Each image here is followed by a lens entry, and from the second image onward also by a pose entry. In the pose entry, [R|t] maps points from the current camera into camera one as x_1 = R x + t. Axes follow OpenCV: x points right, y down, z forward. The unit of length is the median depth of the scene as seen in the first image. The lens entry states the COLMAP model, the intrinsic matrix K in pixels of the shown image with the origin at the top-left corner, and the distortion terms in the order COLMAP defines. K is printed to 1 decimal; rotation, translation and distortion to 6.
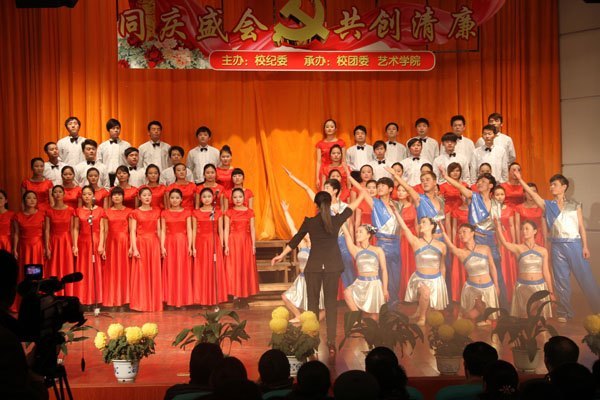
lens RADIAL K [[1199.4, 0, 300.4], [0, 1199.4, 202.4], [0, 0, 1]] dist [0.325946, 0.000000]
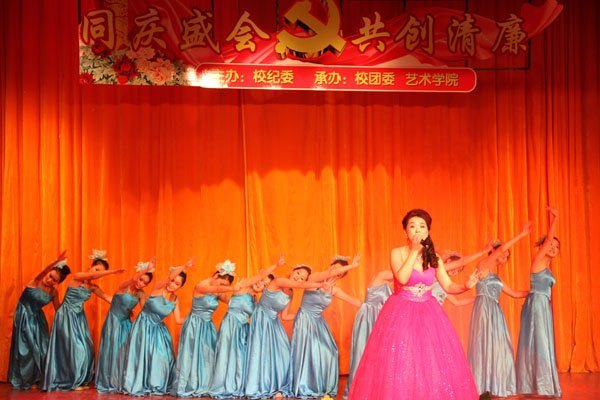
lens RADIAL K [[1199.4, 0, 296.7], [0, 1199.4, 211.8], [0, 0, 1]] dist [0.325946, 0.000000]
pose [[0.999515, 0.006809, 0.030391, -0.032304], [-0.005474, 0.999026, -0.043795, 0.006256], [-0.030659, 0.043607, 0.998578, 0.208002]]
